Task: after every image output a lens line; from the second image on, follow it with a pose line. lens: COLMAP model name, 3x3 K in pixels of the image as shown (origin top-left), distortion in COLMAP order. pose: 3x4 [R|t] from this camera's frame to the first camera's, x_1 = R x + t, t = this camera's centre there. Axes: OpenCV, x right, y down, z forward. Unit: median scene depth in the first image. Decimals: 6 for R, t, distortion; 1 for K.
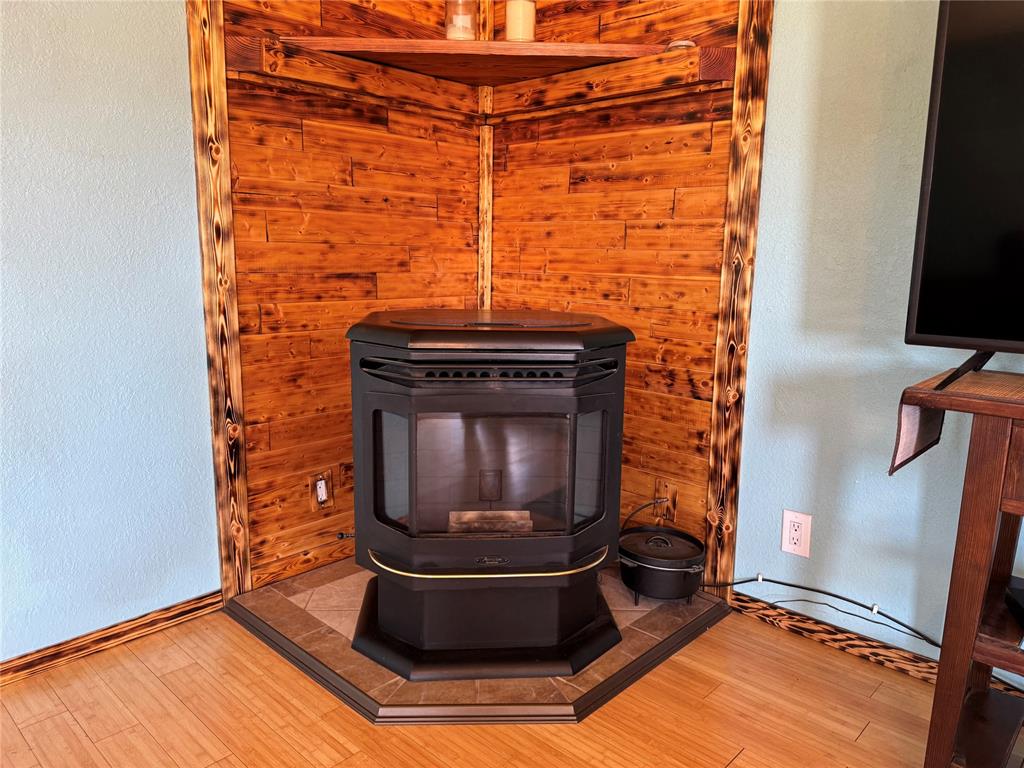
lens RADIAL K [[721.0, 0, 508.5], [0, 721.0, 388.1], [0, 0, 1]] dist [0.066031, -0.086908]
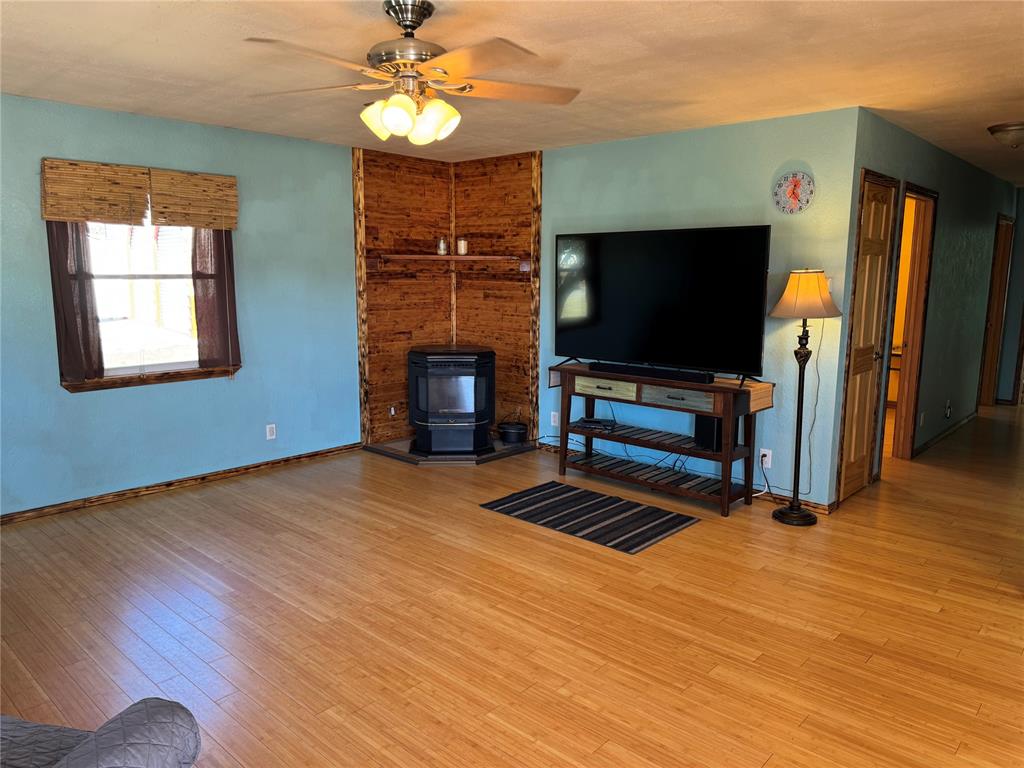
lens RADIAL K [[721.0, 0, 510.5], [0, 721.0, 387.9], [0, 0, 1]] dist [0.066031, -0.086908]
pose [[0.999915, -0.008878, 0.009541, 0.174420], [0.009071, 0.999751, -0.020386, 0.123423], [-0.009357, 0.020471, 0.999747, -1.875336]]
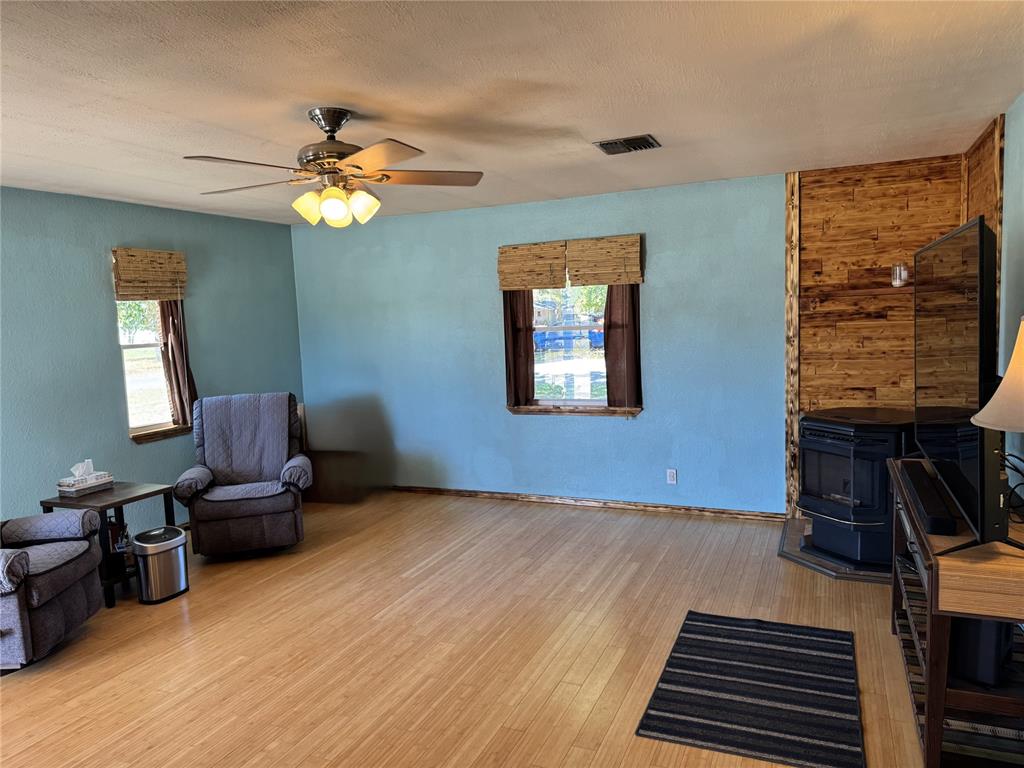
lens RADIAL K [[721.0, 0, 504.6], [0, 721.0, 373.0], [0, 0, 1]] dist [0.066031, -0.086908]
pose [[0.324143, 0.047612, -0.944809, 1.579790], [-0.125661, 0.992049, 0.006881, -0.090940], [0.937625, 0.116495, 0.327548, -0.741696]]
